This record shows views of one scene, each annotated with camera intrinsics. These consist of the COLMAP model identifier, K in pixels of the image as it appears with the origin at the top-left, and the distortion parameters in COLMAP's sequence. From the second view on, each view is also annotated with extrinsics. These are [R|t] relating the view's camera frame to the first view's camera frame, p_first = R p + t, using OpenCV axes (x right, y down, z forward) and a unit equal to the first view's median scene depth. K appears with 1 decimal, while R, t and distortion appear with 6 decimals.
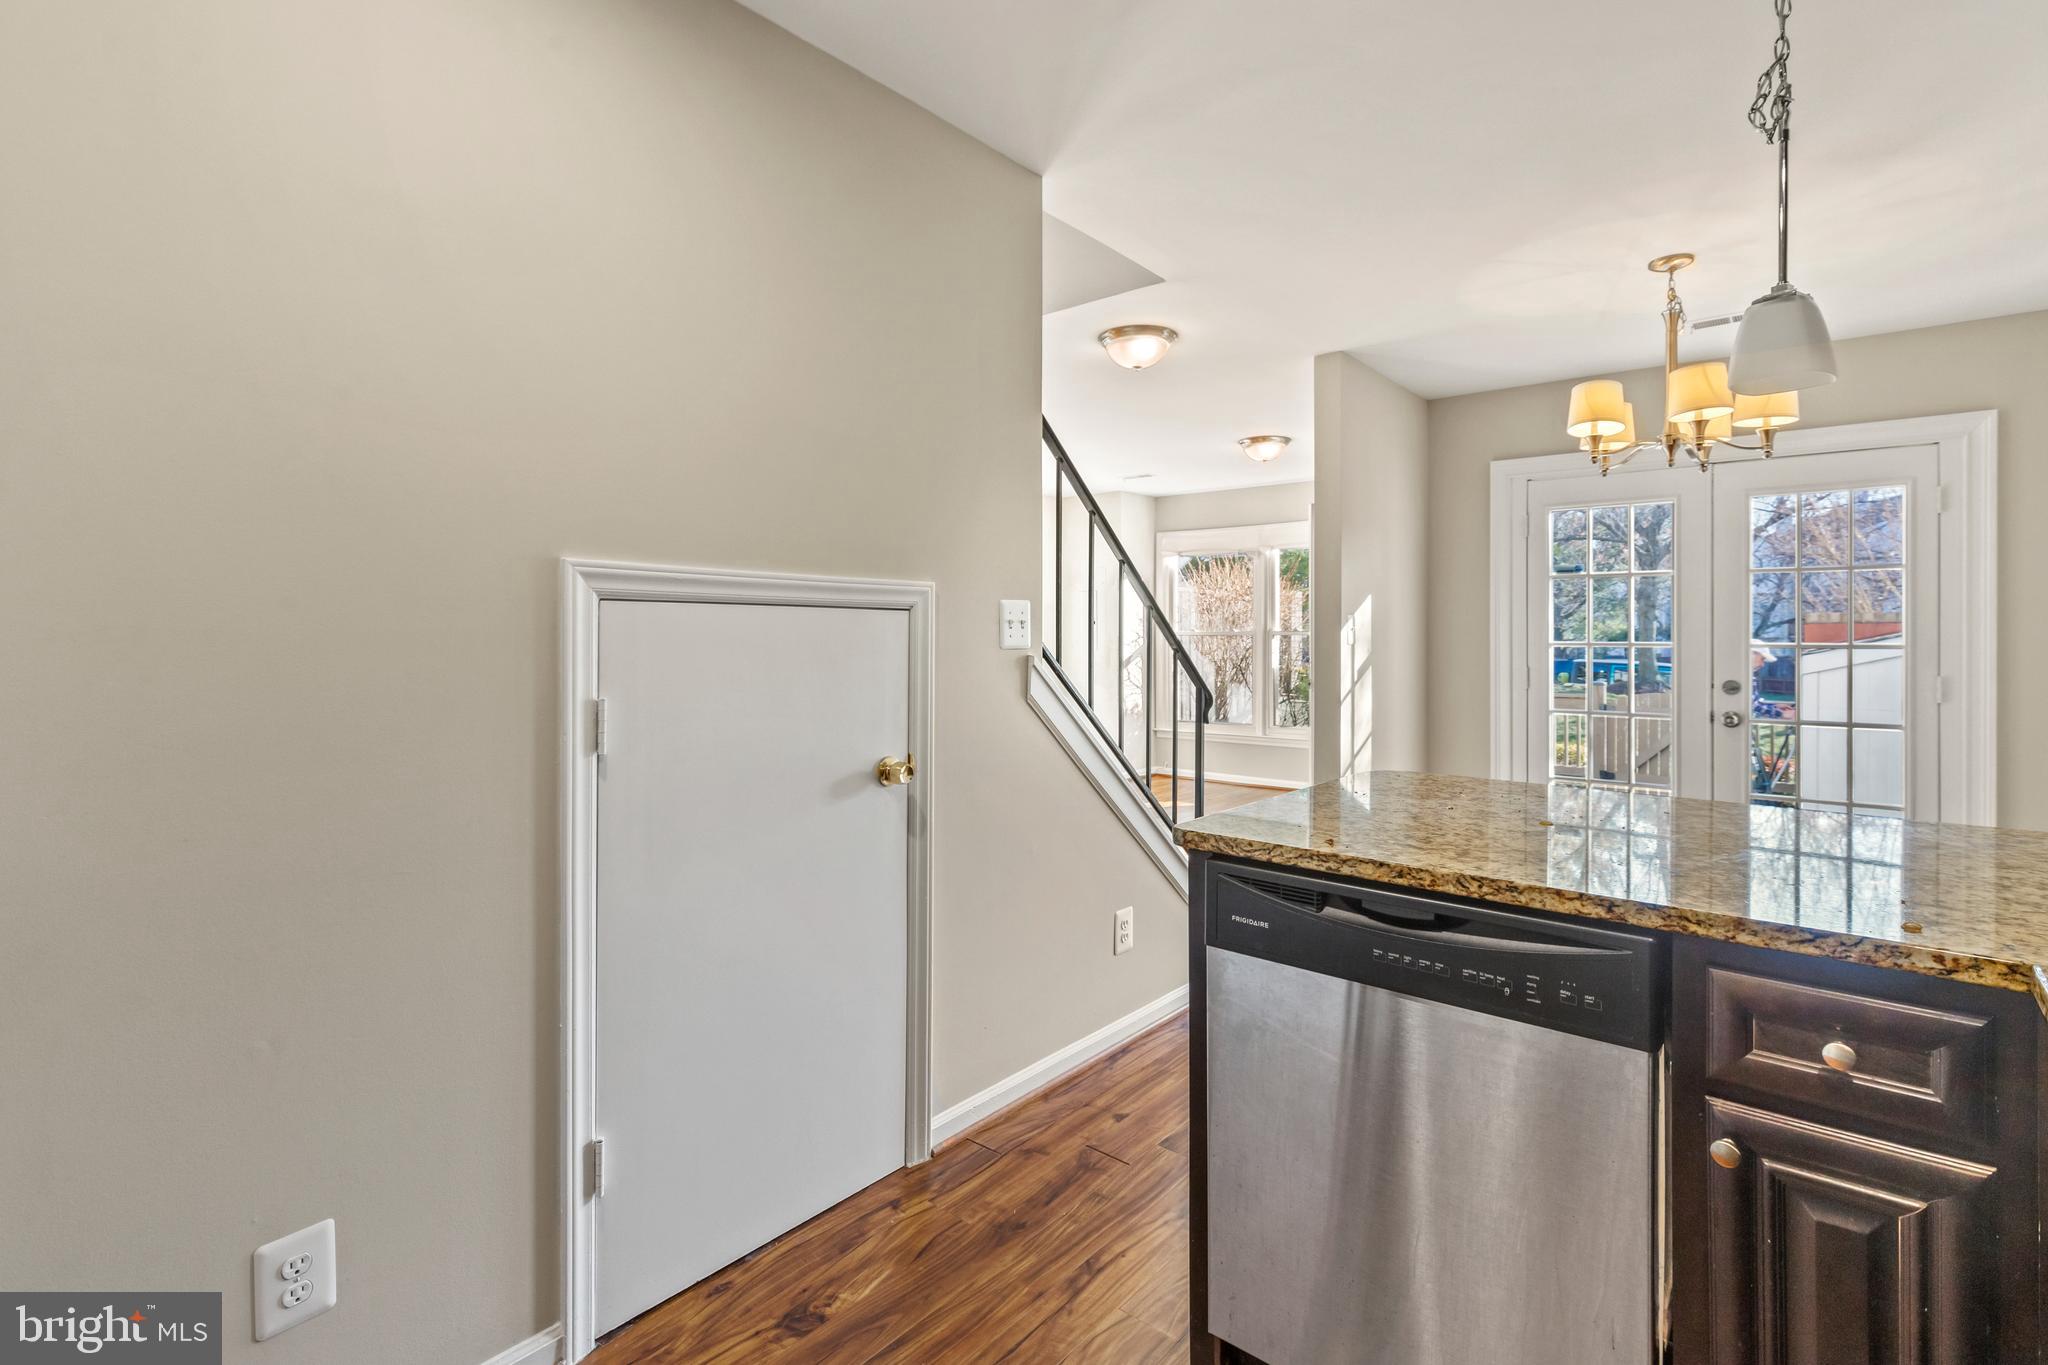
lens RADIAL K [[930.2, 0, 1059.0], [0, 930.2, 647.6], [0, 0, 1]] dist [0.003558, -0.001235]
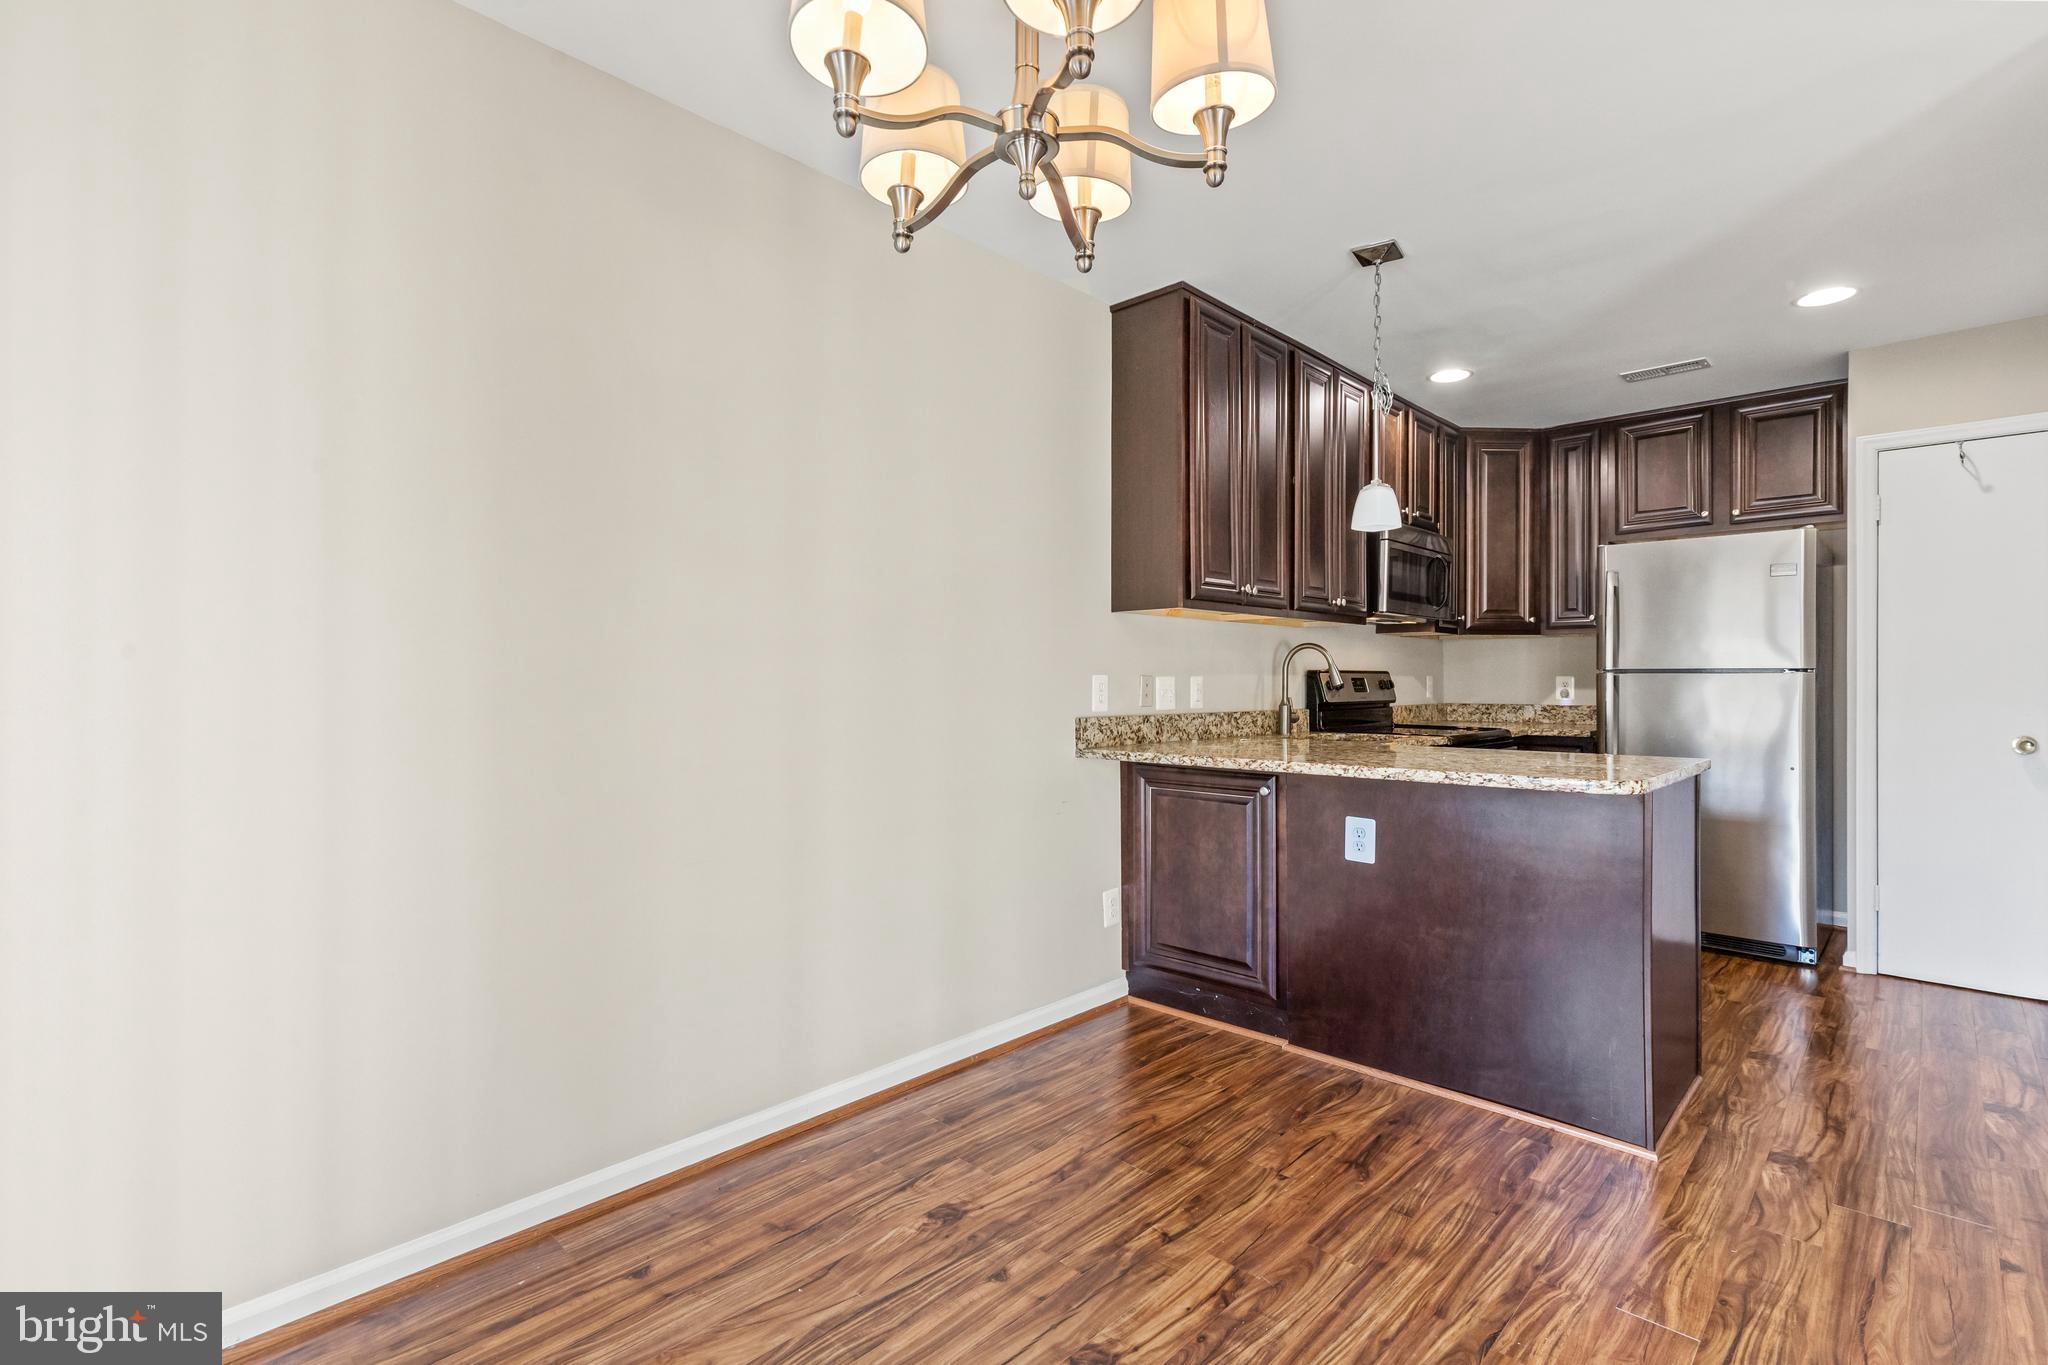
lens RADIAL K [[930.2, 0, 1036.0], [0, 930.2, 686.0], [0, 0, 1]] dist [0.003558, -0.001235]
pose [[-0.996881, -0.000930, 0.078911, 0.877838], [0.000100, 0.999915, 0.013048, 0.024579], [-0.078917, 0.013015, -0.996796, 1.999445]]
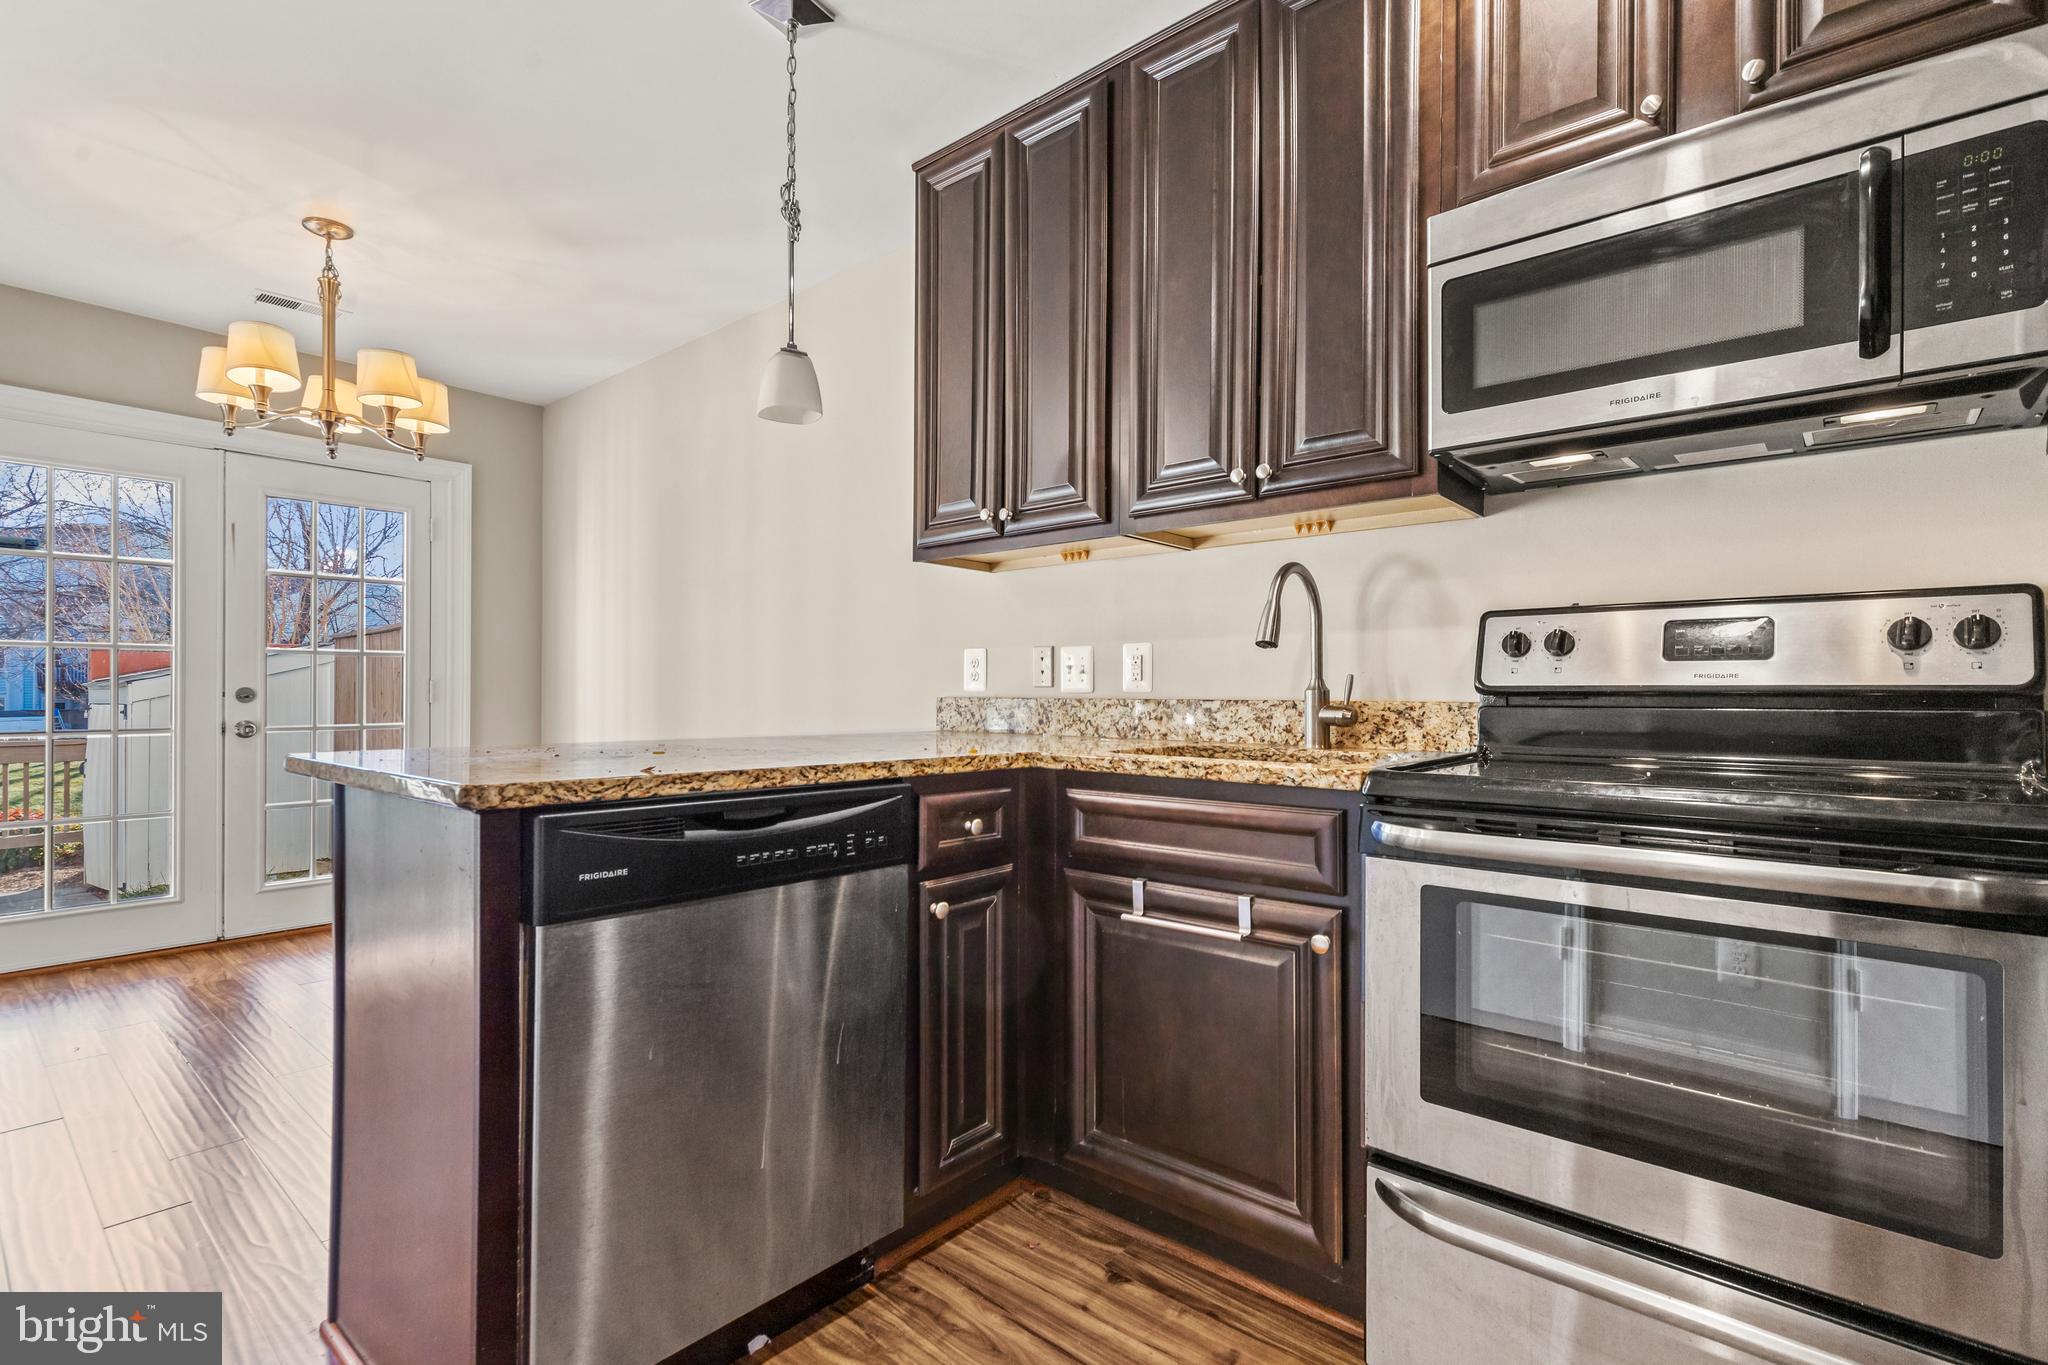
lens RADIAL K [[930.2, 0, 1042.6], [0, 930.2, 693.0], [0, 0, 1]] dist [0.003558, -0.001235]
pose [[0.007402, -0.000028, 0.999973, -0.395022], [0.003244, 0.999995, 0.000004, 0.088232], [-0.999967, 0.003244, 0.007402, 0.398965]]
